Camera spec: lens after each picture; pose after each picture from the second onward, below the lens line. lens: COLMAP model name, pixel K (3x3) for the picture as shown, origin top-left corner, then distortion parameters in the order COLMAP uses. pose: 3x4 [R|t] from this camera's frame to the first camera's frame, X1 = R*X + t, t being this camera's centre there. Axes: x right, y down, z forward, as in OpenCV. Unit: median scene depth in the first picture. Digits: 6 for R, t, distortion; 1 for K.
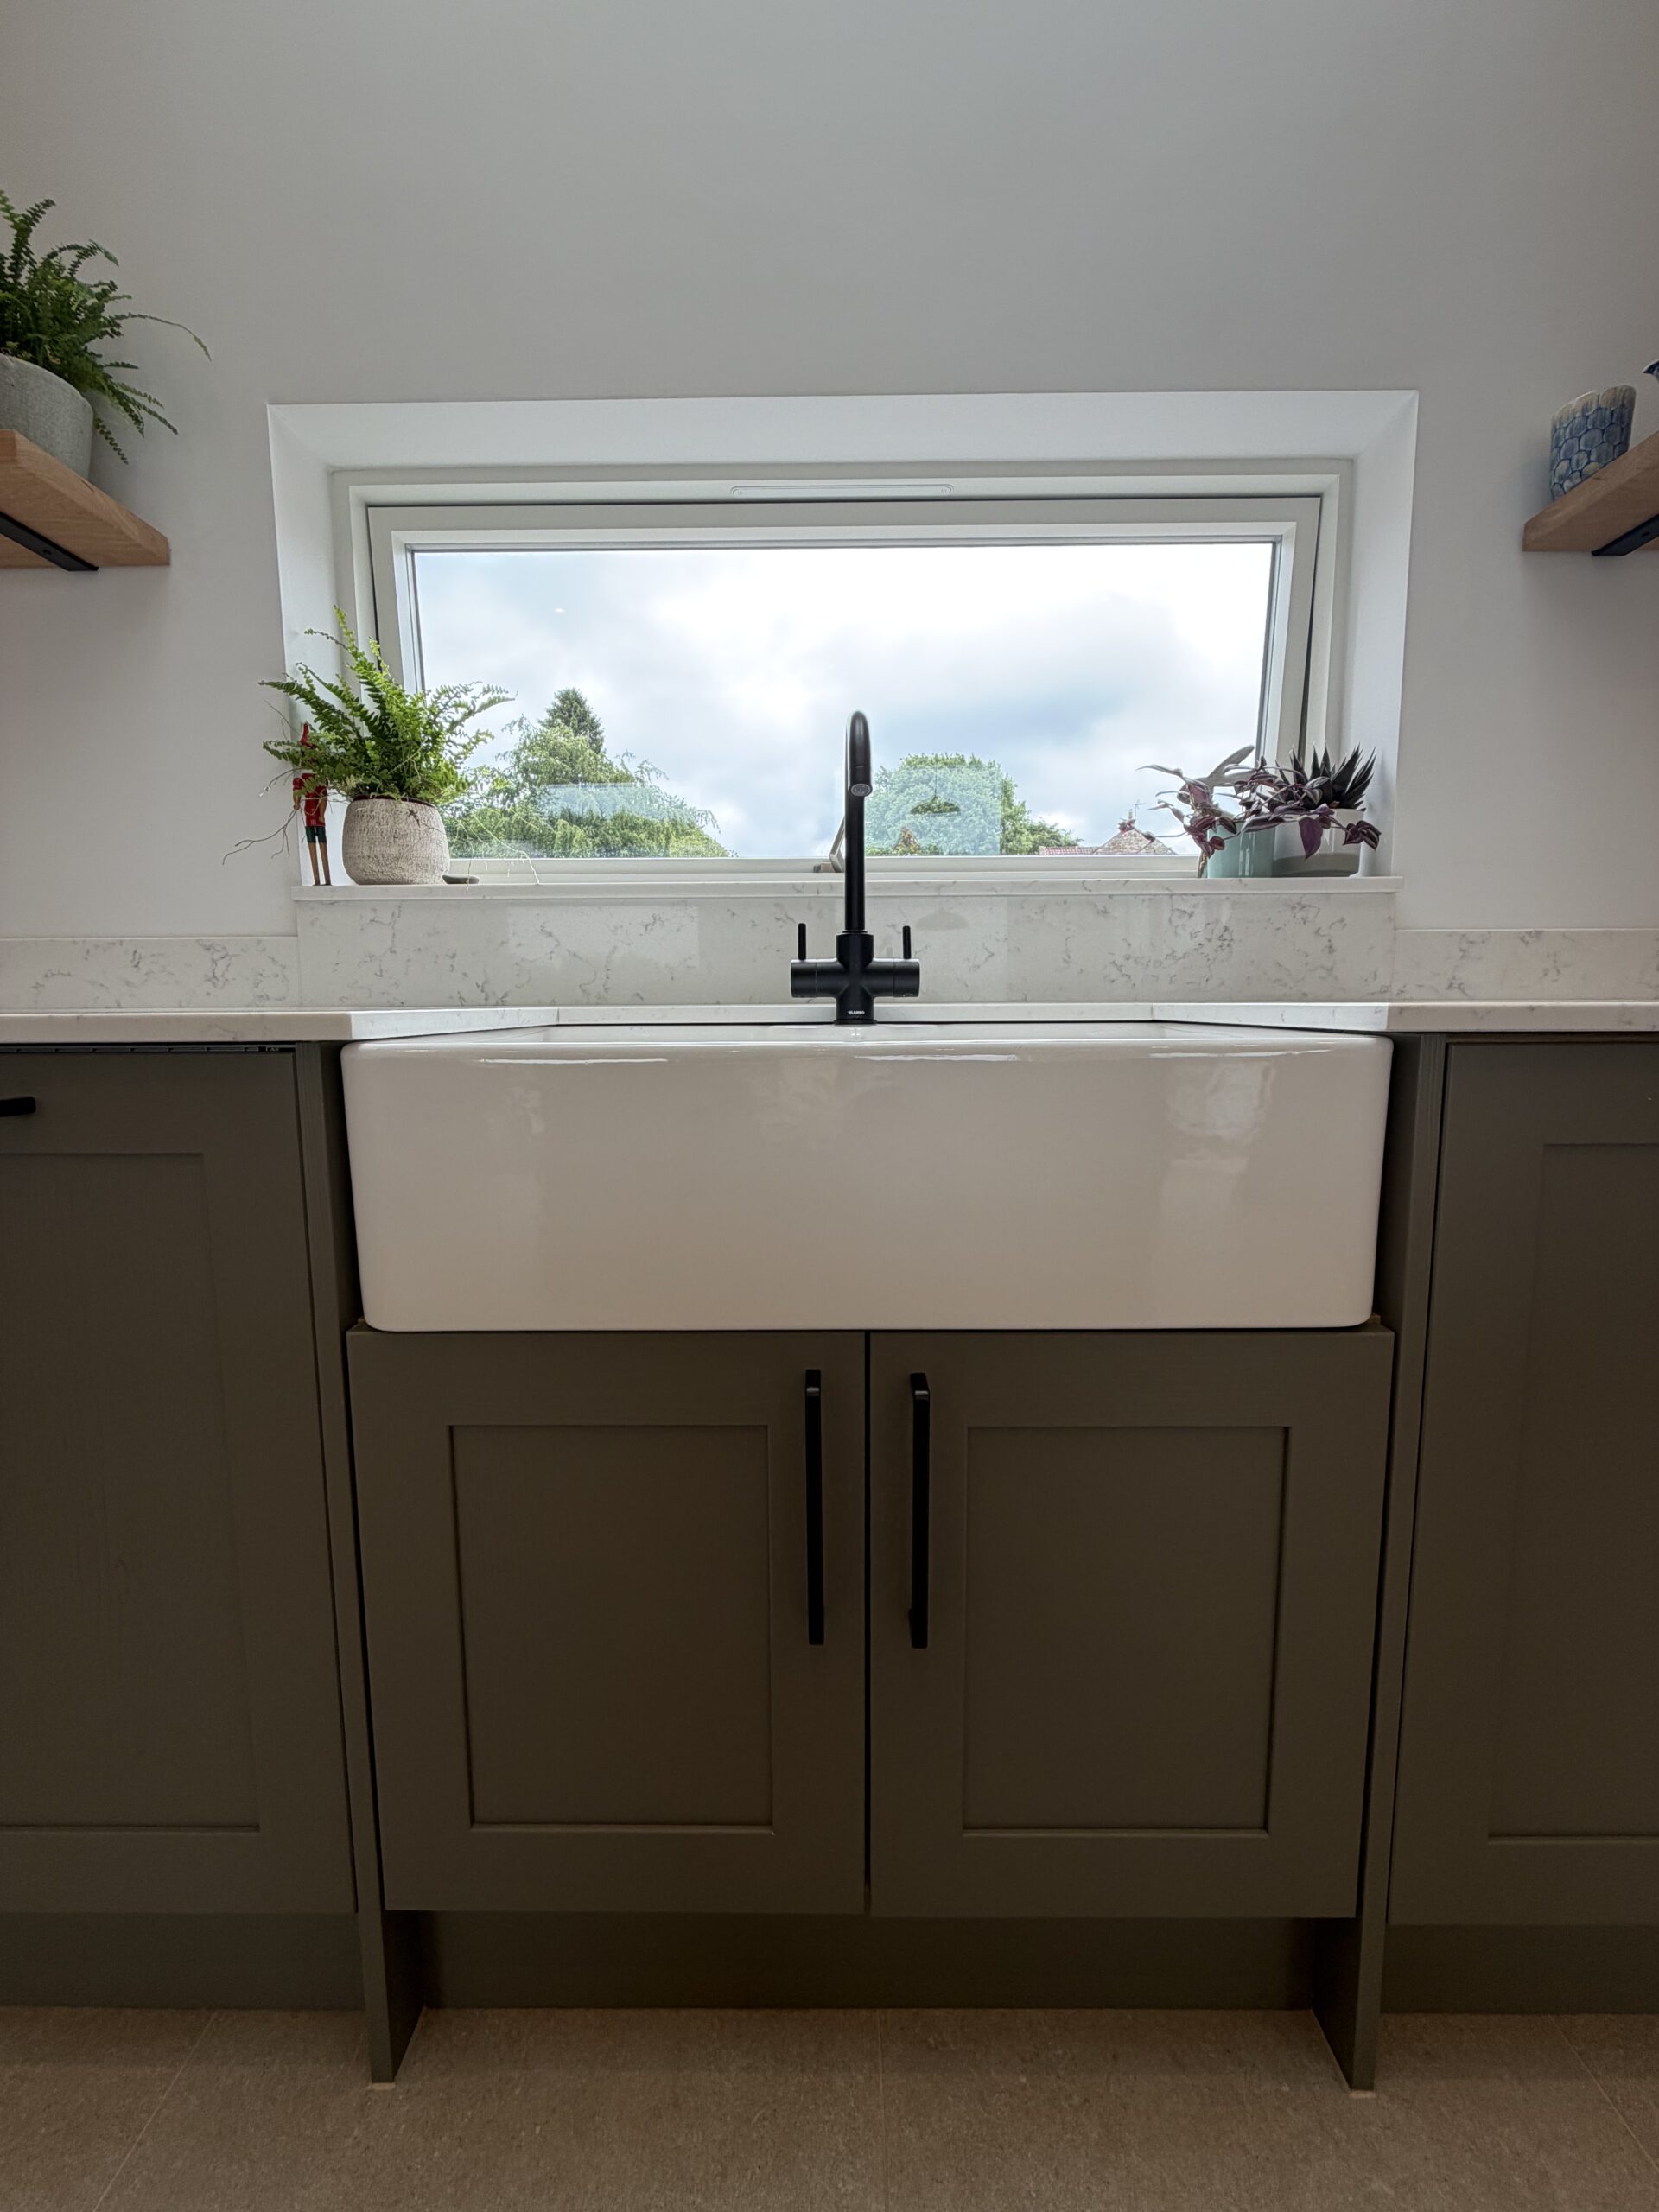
lens RADIAL K [[878.0, 0, 828.3], [0, 878.0, 1097.1], [0, 0, 1]] dist [-0.000422, 0.000057]
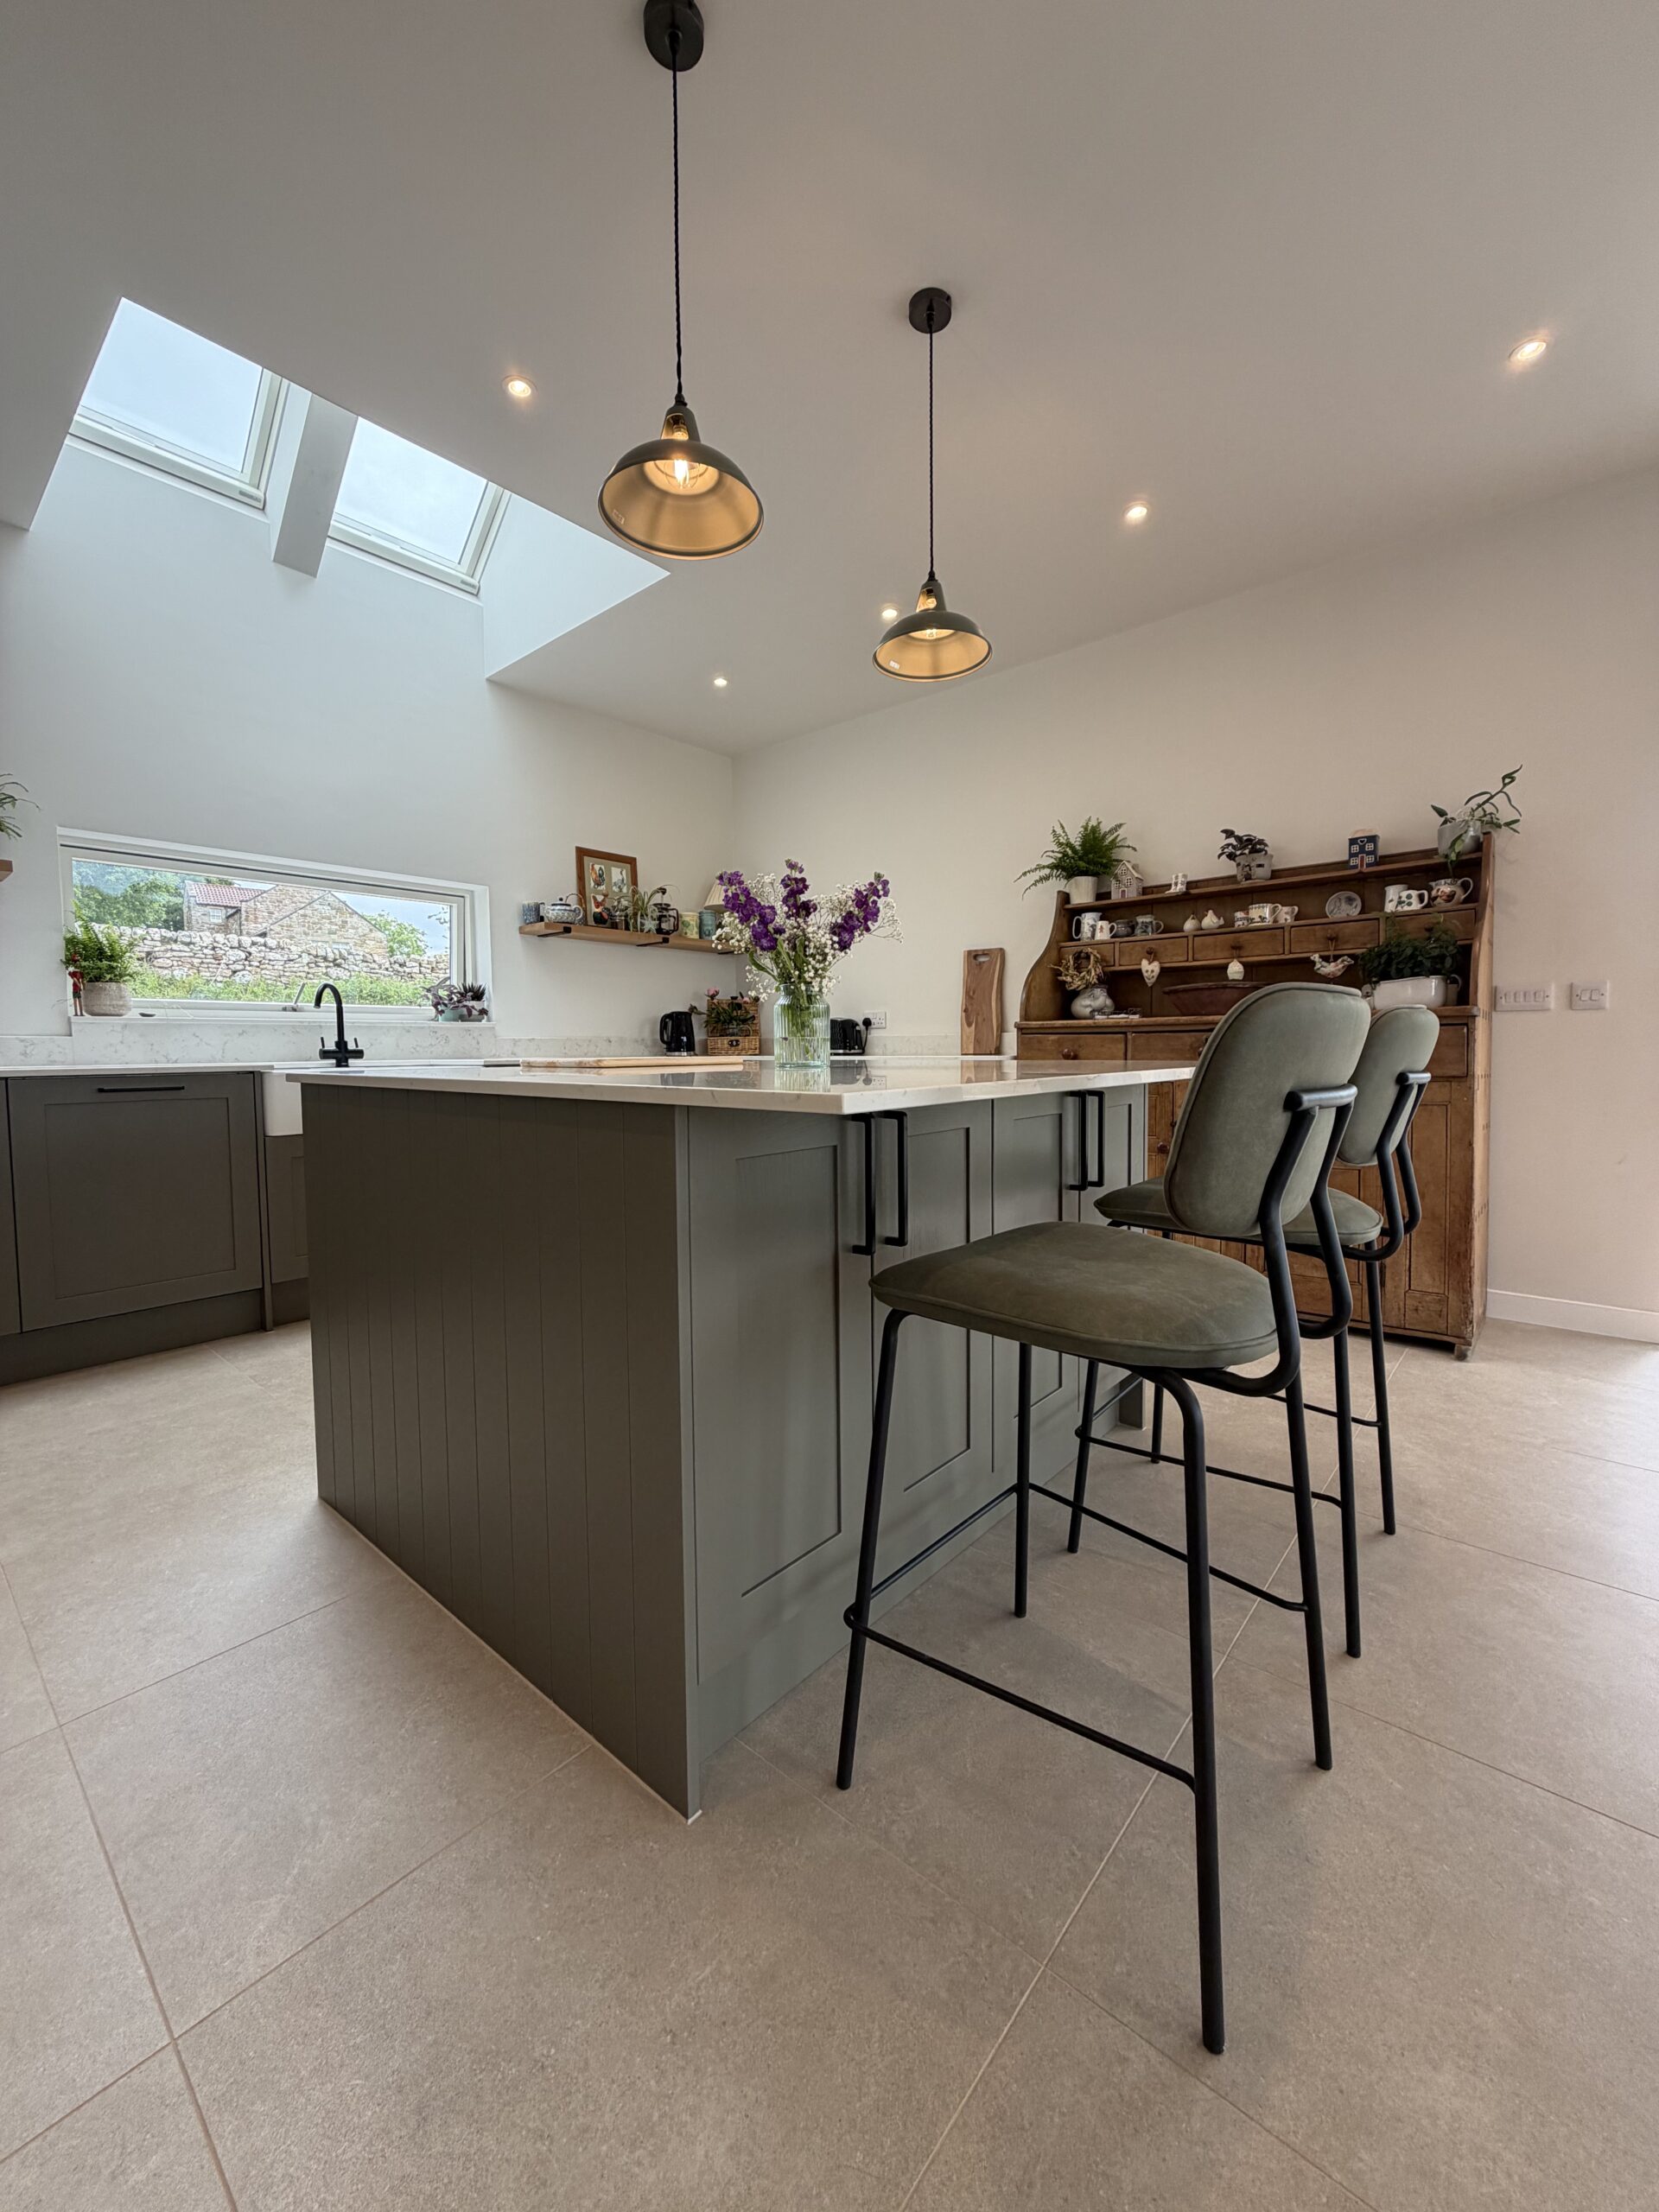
lens RADIAL K [[878.0, 0, 828.3], [0, 878.0, 1097.1], [0, 0, 1]] dist [-0.000422, 0.000057]
pose [[0.648204, -0.044183, 0.760183, -1.116398], [0.090585, 0.995700, -0.019370, 0.221599], [-0.756059, 0.081417, 0.649420, -2.166505]]
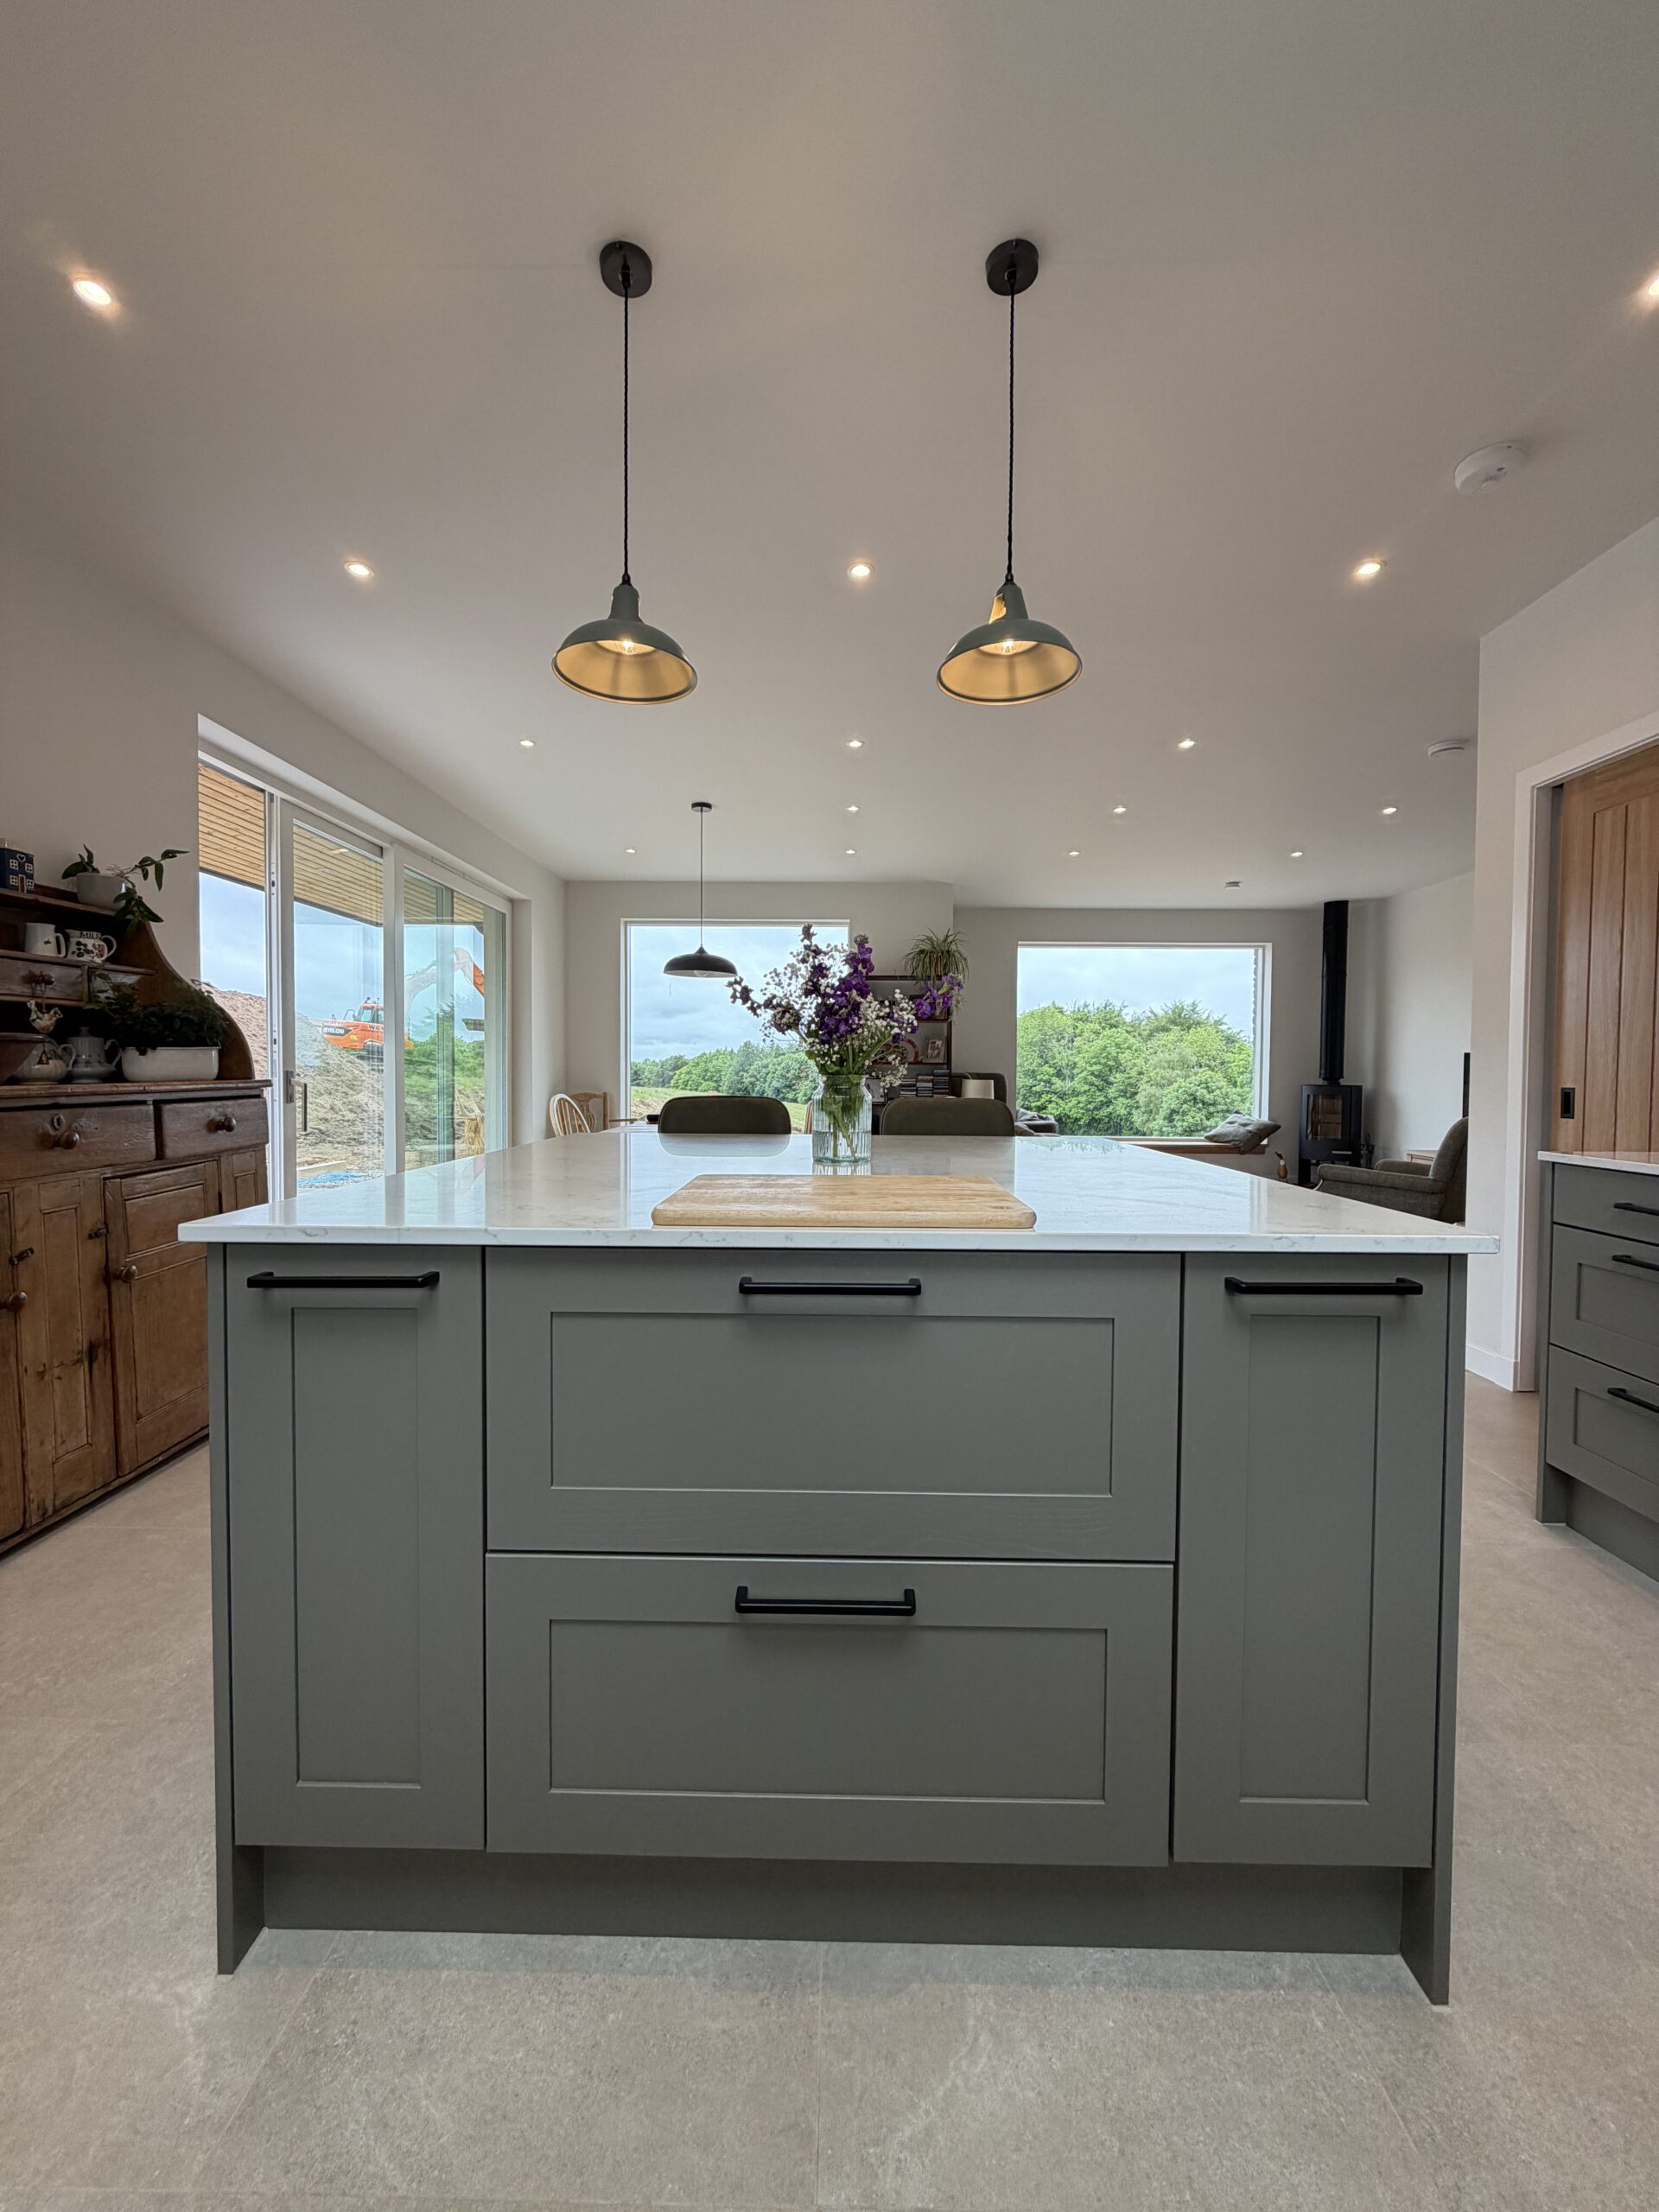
lens RADIAL K [[878.0, 0, 828.3], [0, 878.0, 1097.1], [0, 0, 1]] dist [-0.000422, 0.000057]
pose [[-0.999983, -0.000579, 0.005731, 0.011770], [0.000232, 0.990058, 0.140660, -0.165728], [-0.005755, 0.140659, -0.990041, 0.235037]]
